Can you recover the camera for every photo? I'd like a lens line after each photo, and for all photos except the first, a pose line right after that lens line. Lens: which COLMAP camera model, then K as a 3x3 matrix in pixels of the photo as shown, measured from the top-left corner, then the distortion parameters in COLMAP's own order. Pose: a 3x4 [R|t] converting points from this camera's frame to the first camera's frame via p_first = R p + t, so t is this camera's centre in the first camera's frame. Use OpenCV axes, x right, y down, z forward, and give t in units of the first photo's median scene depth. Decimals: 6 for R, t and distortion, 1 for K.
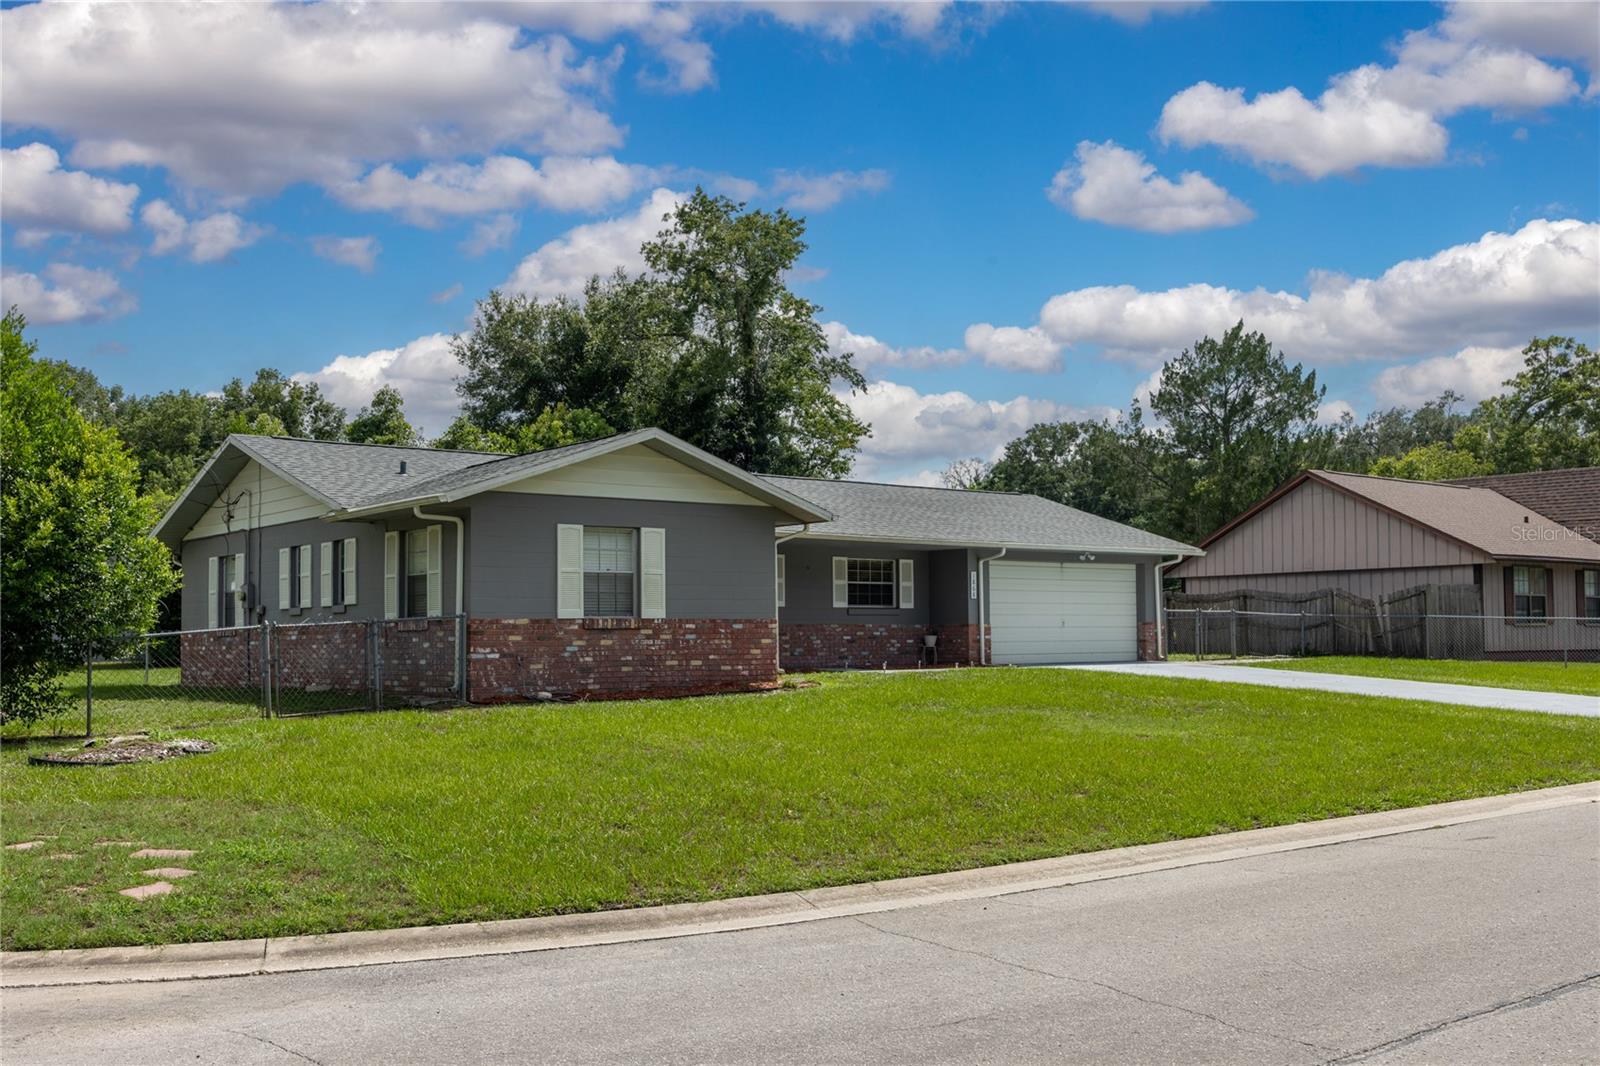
lens RADIAL K [[1582.3, 0, 802.2], [0, 1582.3, 541.8], [0, 0, 1]] dist [-0.047461, 0.000000]
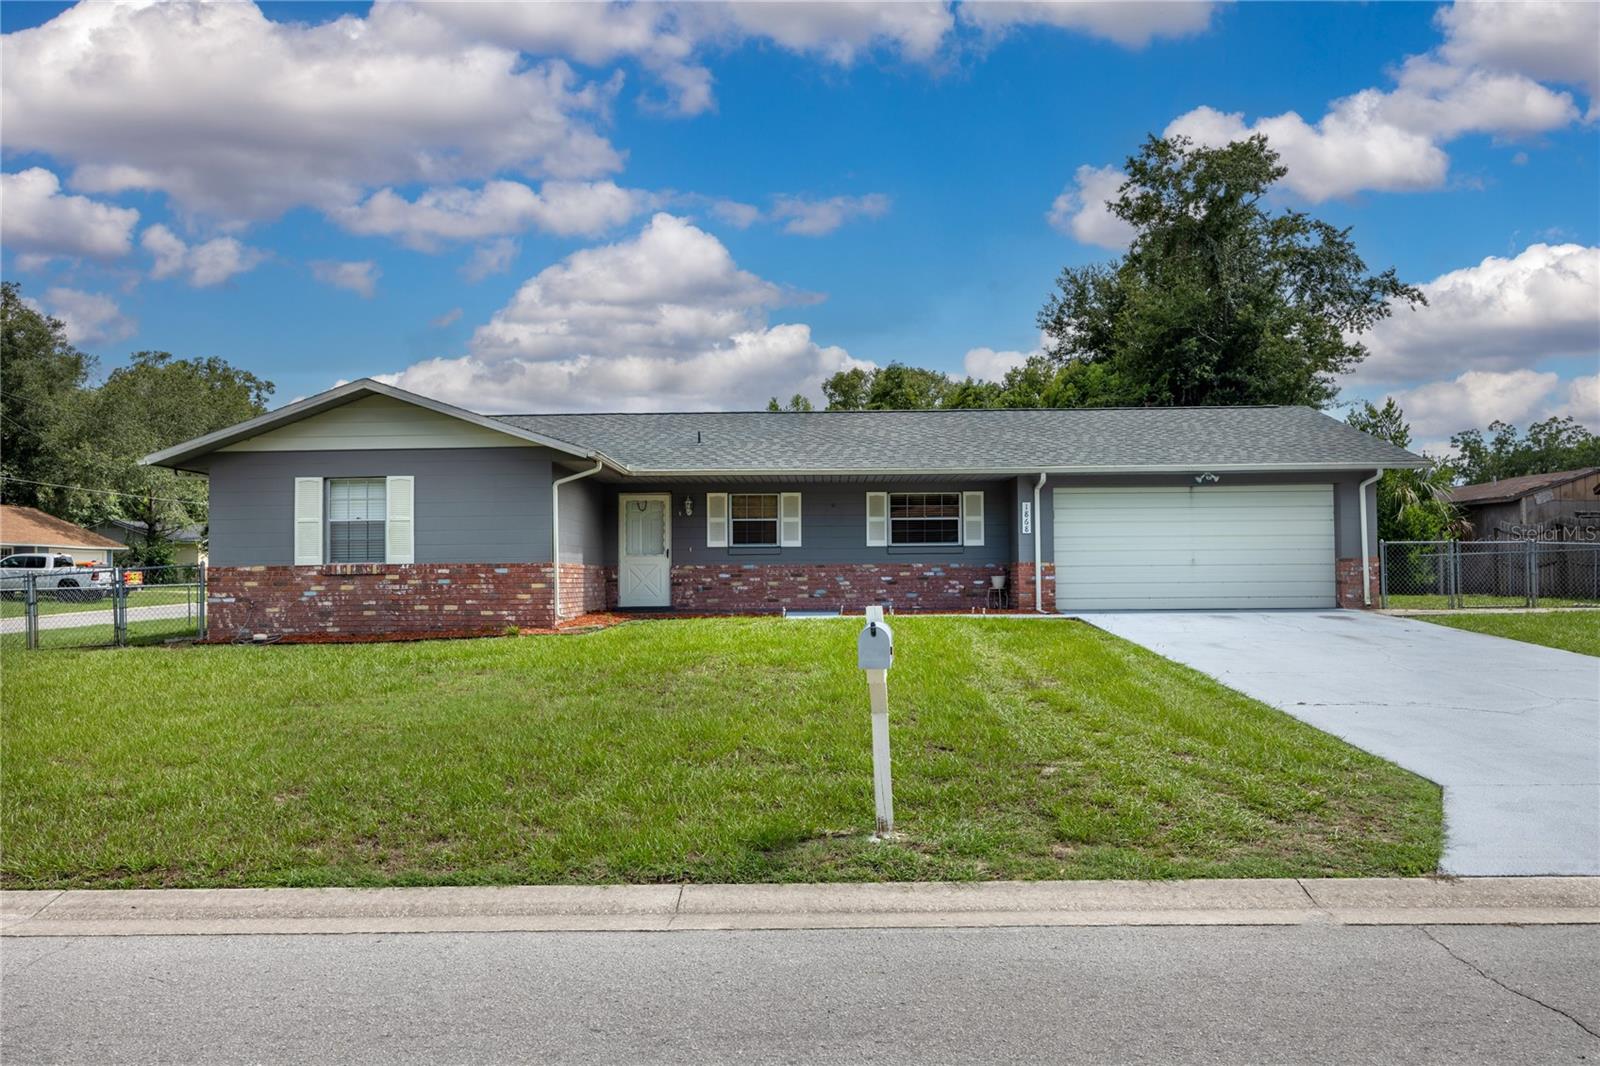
lens RADIAL K [[1217.0, 0, 797.1], [0, 1217.0, 525.8], [0, 0, 1]] dist [0.008852, -0.000290]
pose [[0.756350, -0.025004, -0.653689, 0.448462], [0.043030, 0.999007, 0.011575, 0.018565], [0.652750, -0.036883, 0.756675, 0.414560]]
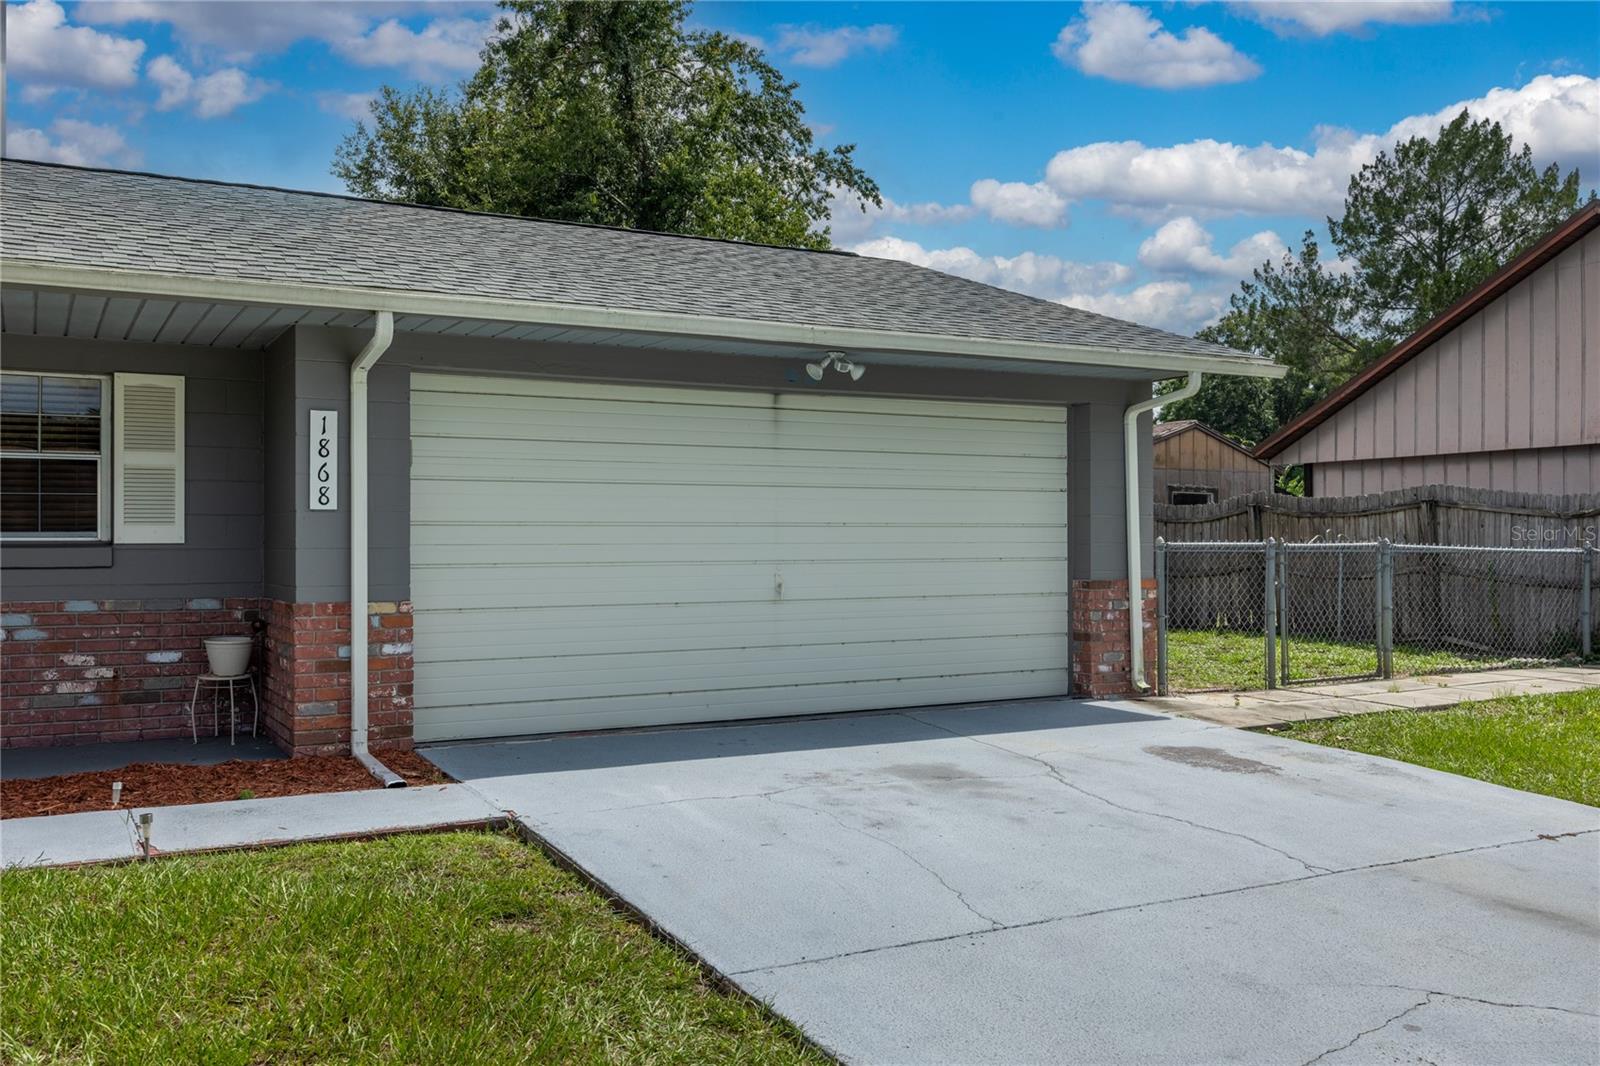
lens RADIAL K [[1391.4, 0, 831.8], [0, 1391.4, 524.2], [0, 0, 1]] dist [-0.012844, 0.010648]
pose [[0.986692, 0.002004, -0.162590, 0.233387], [0.006103, 0.998763, 0.049346, 0.027052], [0.162488, -0.049681, 0.985459, 0.778372]]
